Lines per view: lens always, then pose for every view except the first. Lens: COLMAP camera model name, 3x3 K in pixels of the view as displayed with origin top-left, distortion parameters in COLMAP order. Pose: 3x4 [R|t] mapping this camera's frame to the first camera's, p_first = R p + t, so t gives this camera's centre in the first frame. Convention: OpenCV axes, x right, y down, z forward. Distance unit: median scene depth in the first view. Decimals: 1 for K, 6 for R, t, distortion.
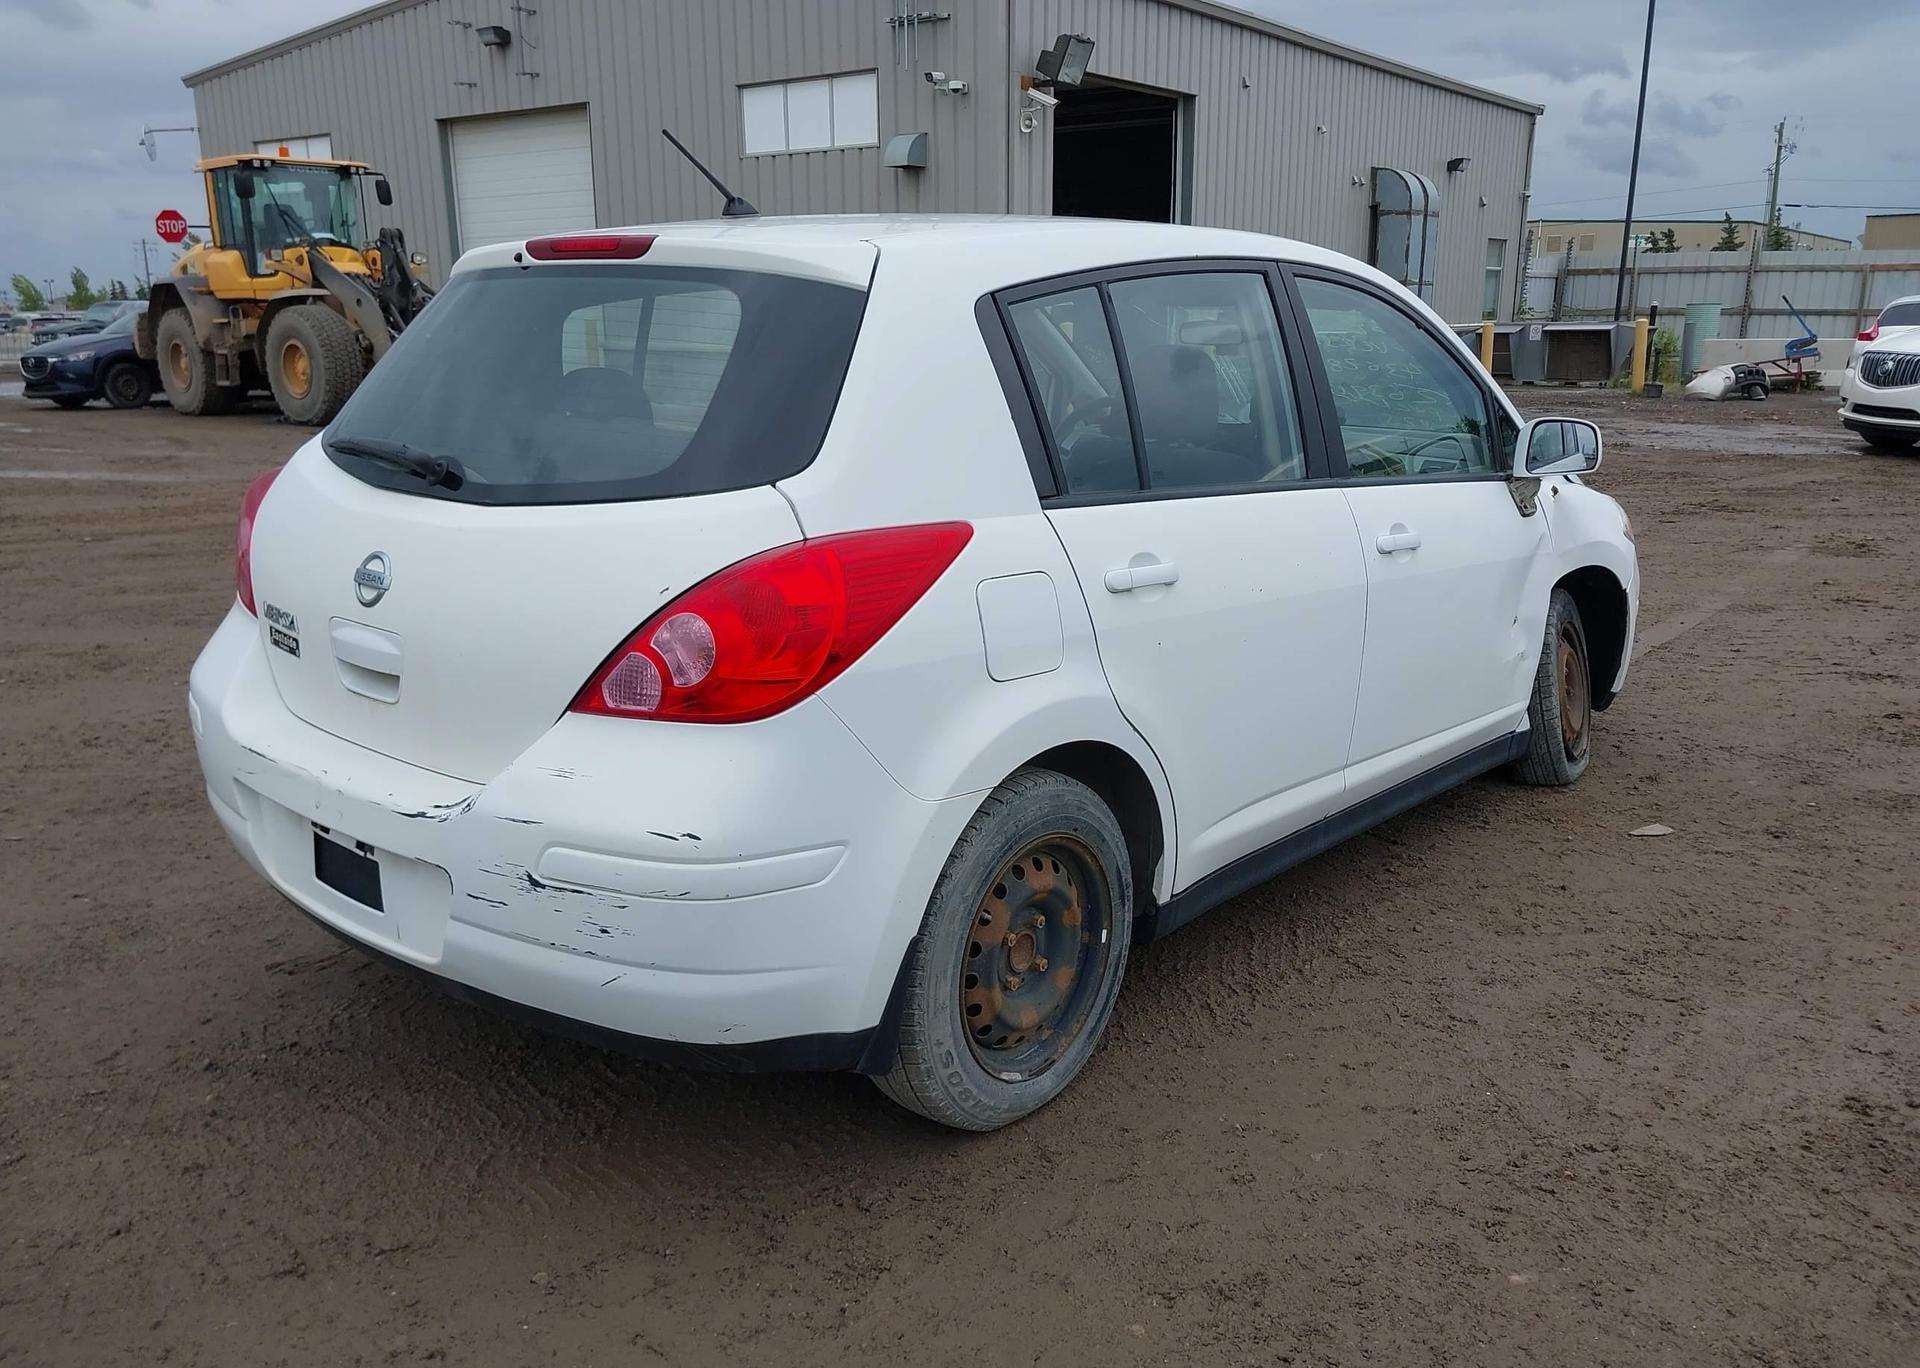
lens RADIAL K [[1507.7, 0, 964.7], [0, 1507.7, 691.7], [0, 0, 1]] dist [0.047652, -0.057827]
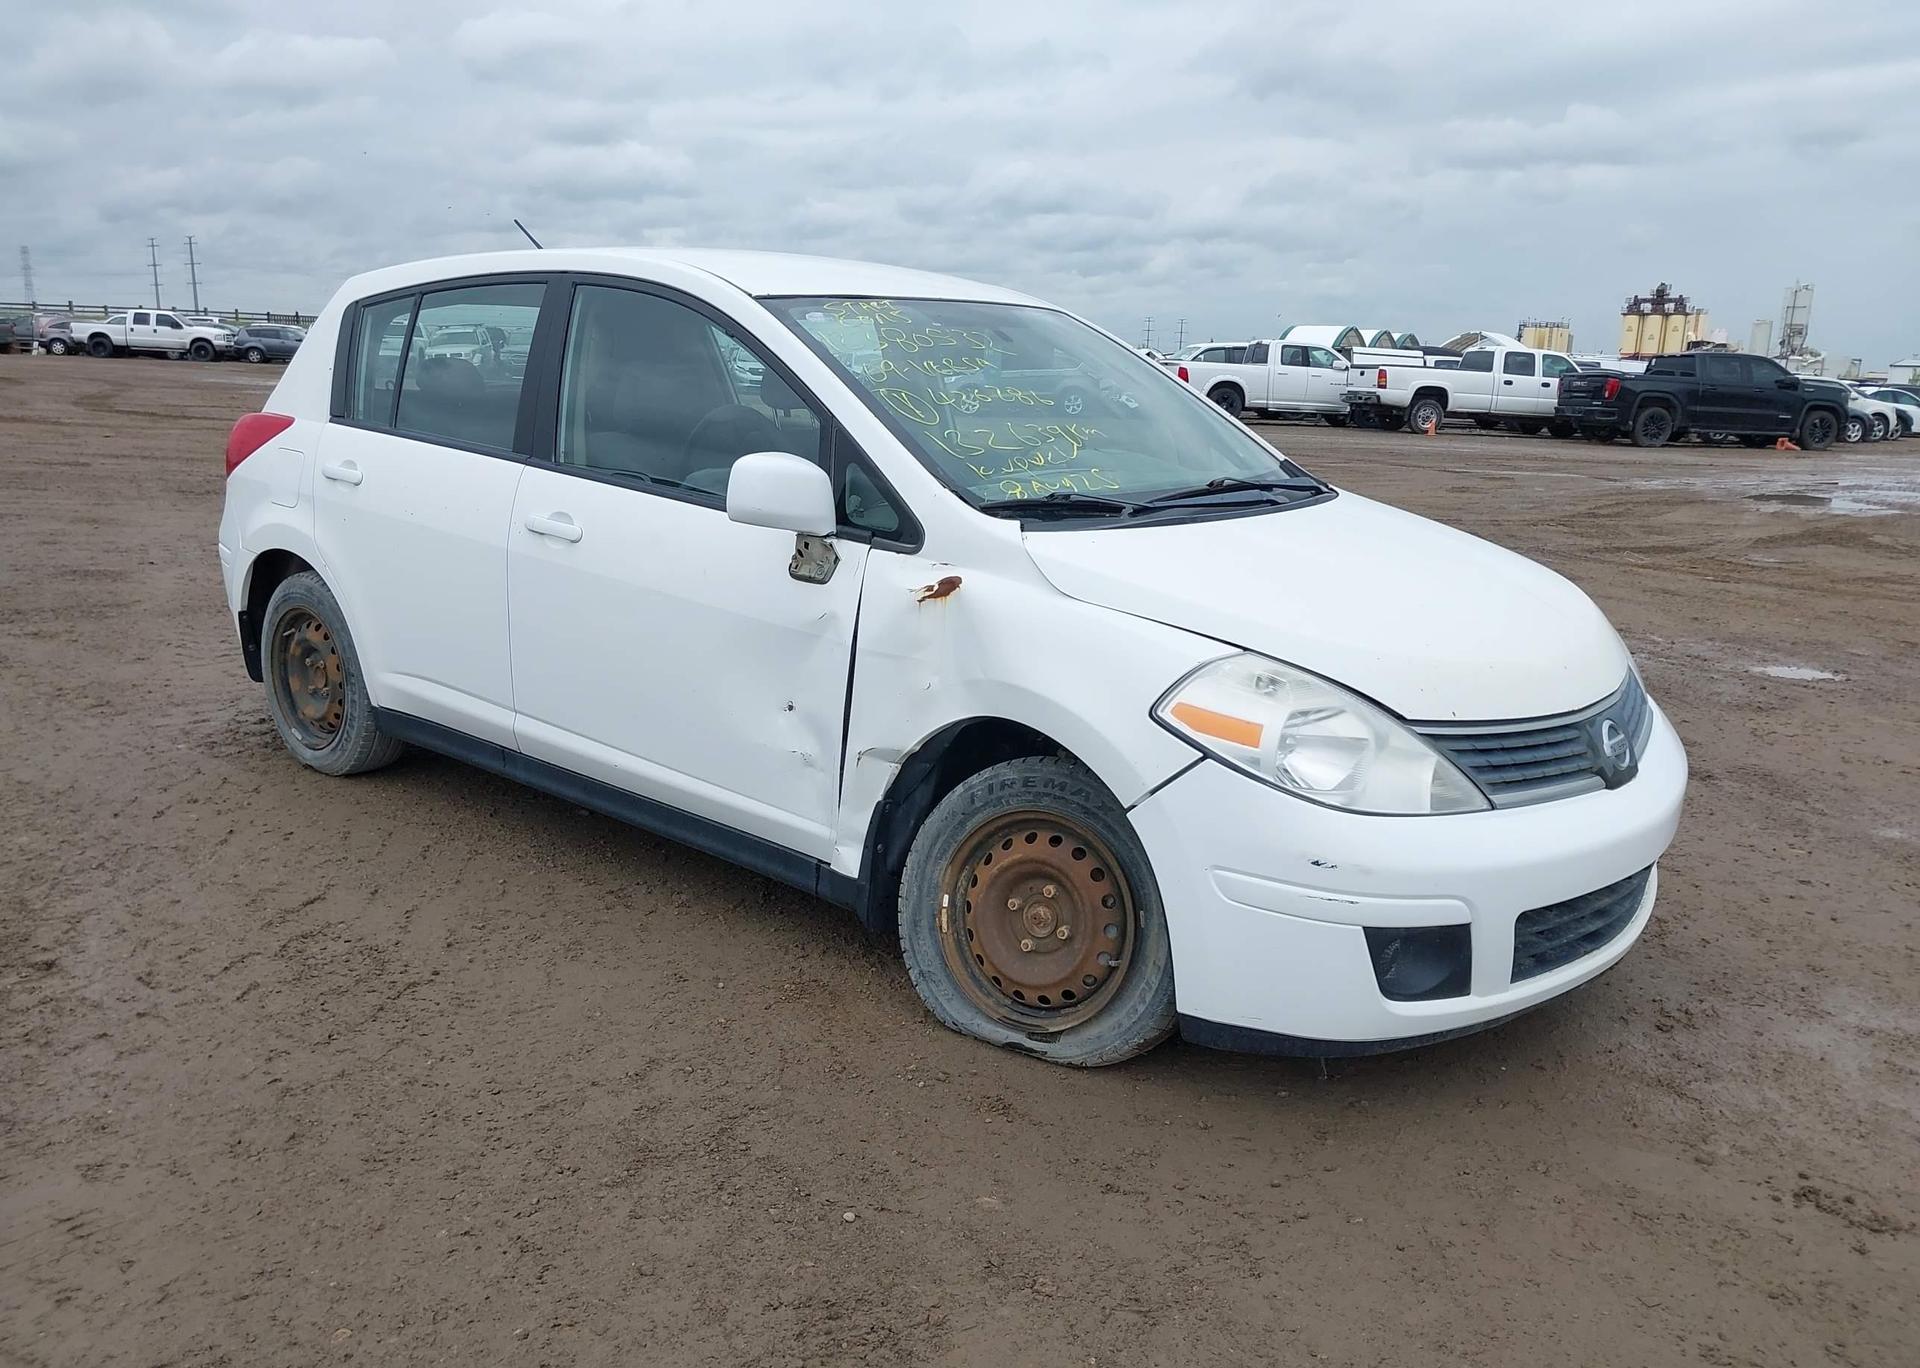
lens RADIAL K [[1507.7, 0, 955.6], [0, 1507.7, 685.9], [0, 0, 1]] dist [0.047652, -0.057827]
pose [[0.010172, 0.215415, -0.976470, 1.421429], [-0.273786, 0.939804, 0.204474, -0.304003], [0.961737, 0.265264, 0.068537, 1.285972]]
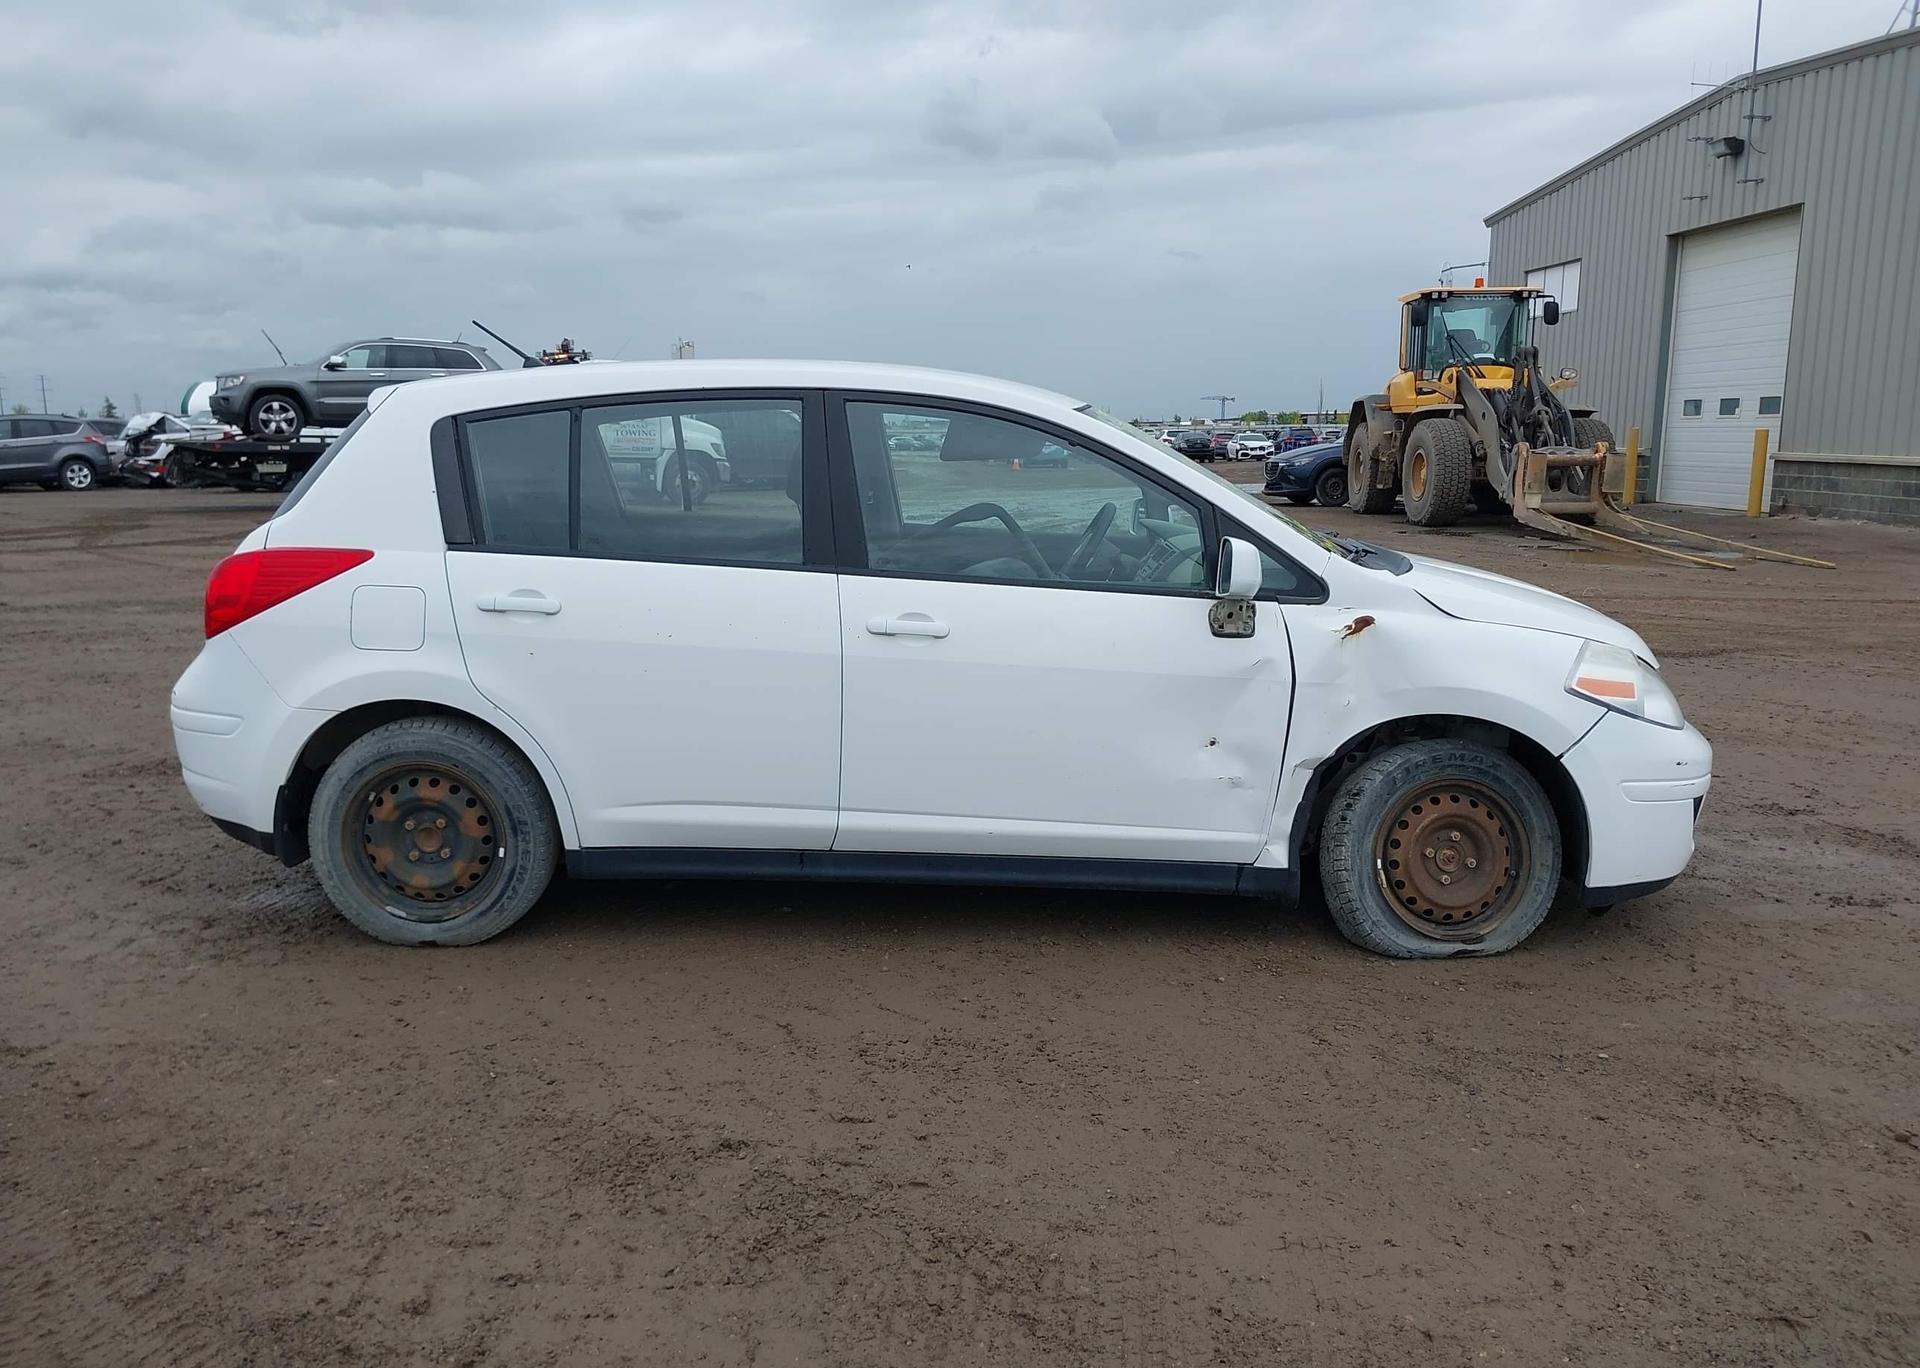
lens RADIAL K [[1507.7, 0, 959.7], [0, 1507.7, 672.7], [0, 0, 1]] dist [0.047652, -0.057827]
pose [[0.637515, 0.124866, -0.760252, 1.235526], [-0.186988, 0.982352, 0.004544, -0.080885], [0.747402, 0.139261, 0.649613, 0.310078]]
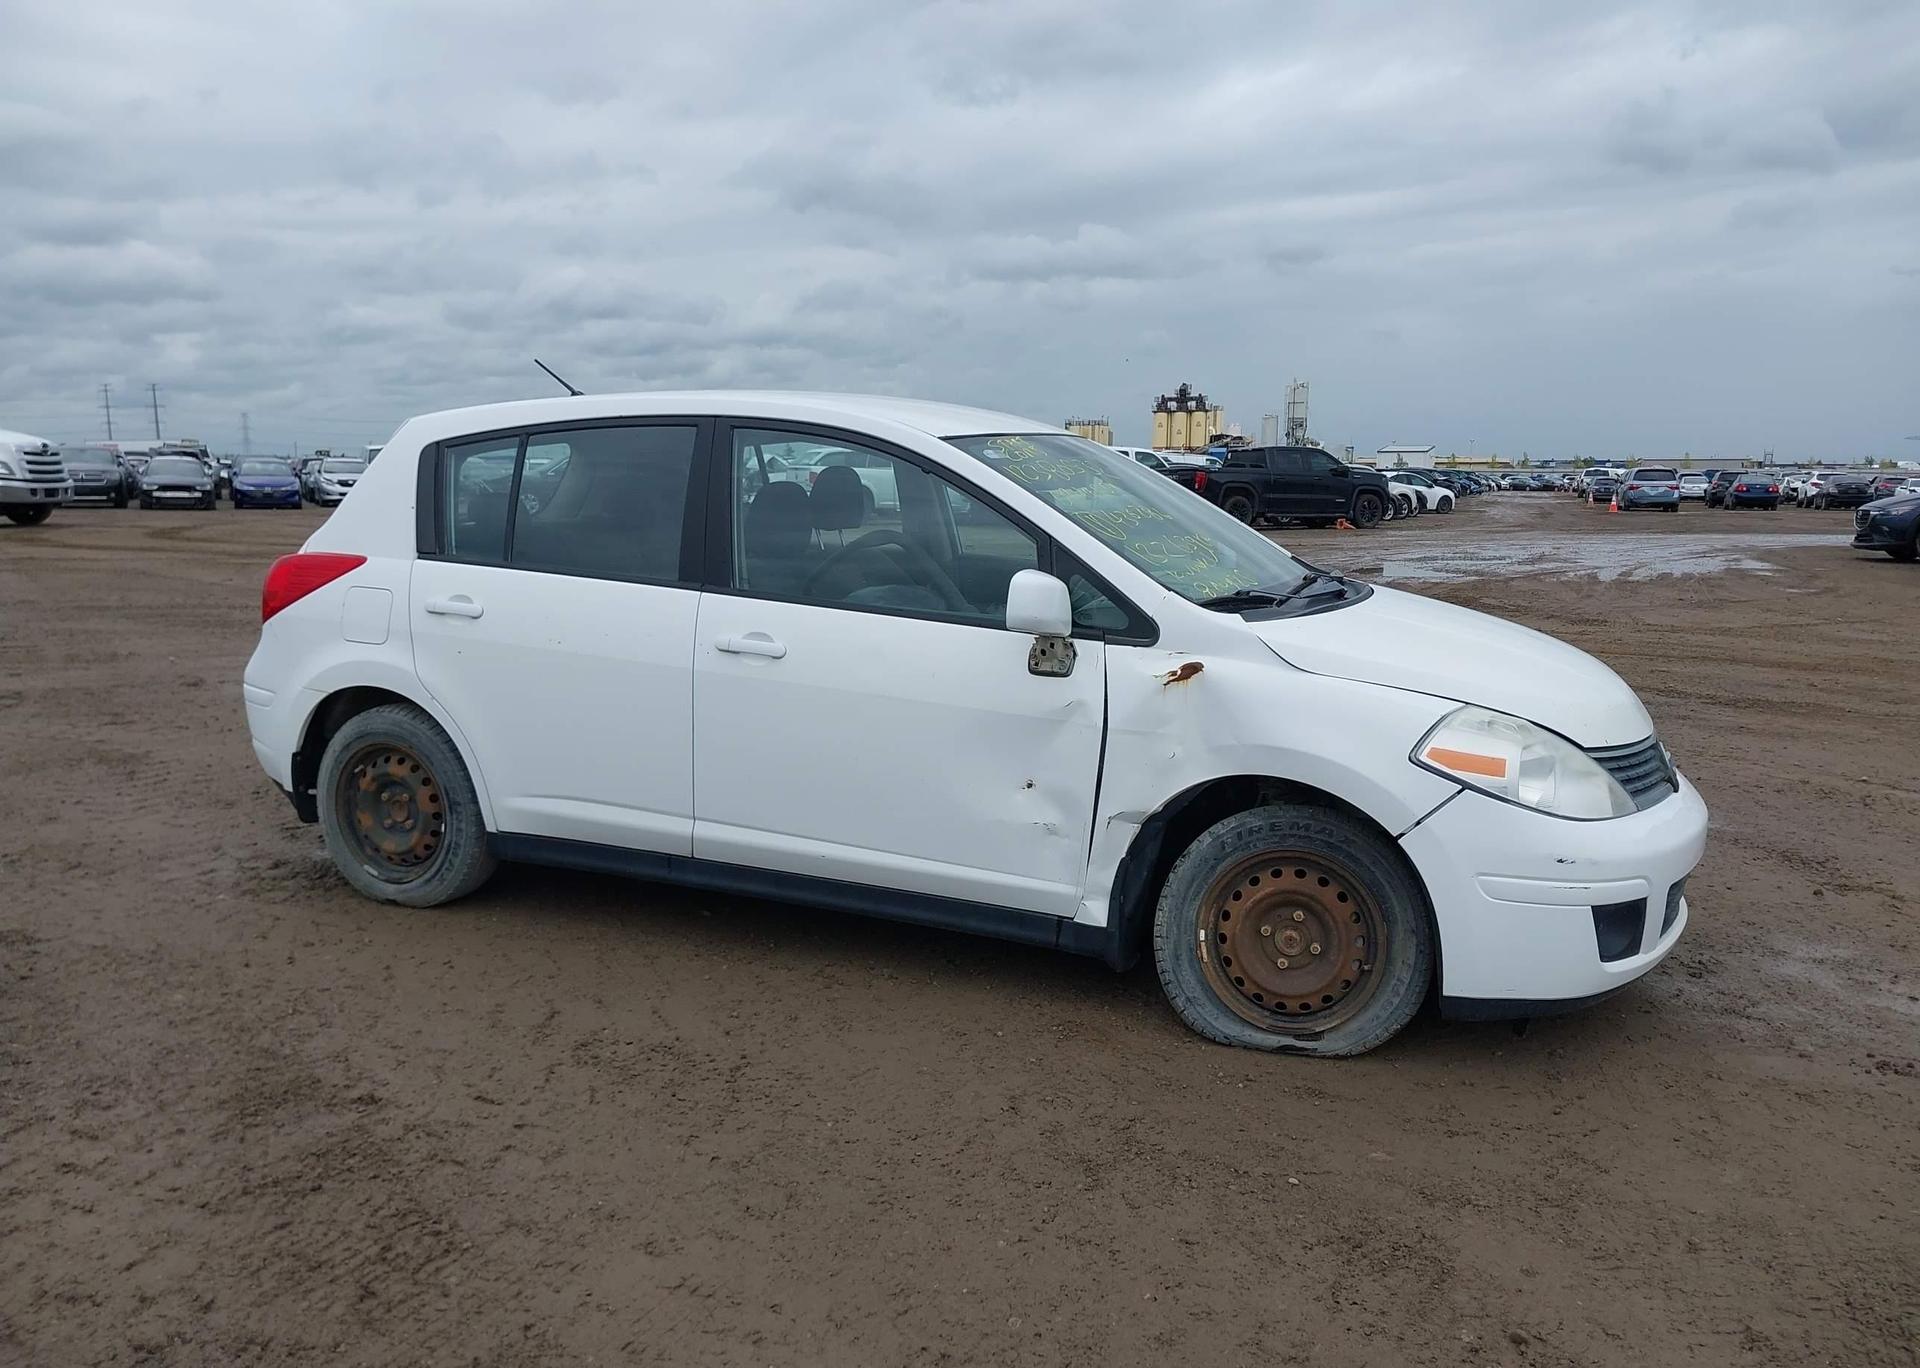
lens RADIAL K [[1507.7, 0, 962.3], [0, 1507.7, 675.9], [0, 0, 1]] dist [0.047652, -0.057827]
pose [[0.288936, 0.135831, -0.947664, 1.515156], [-0.239343, 0.968698, 0.065872, -0.202337], [0.926947, 0.207784, 0.312402, 0.829732]]
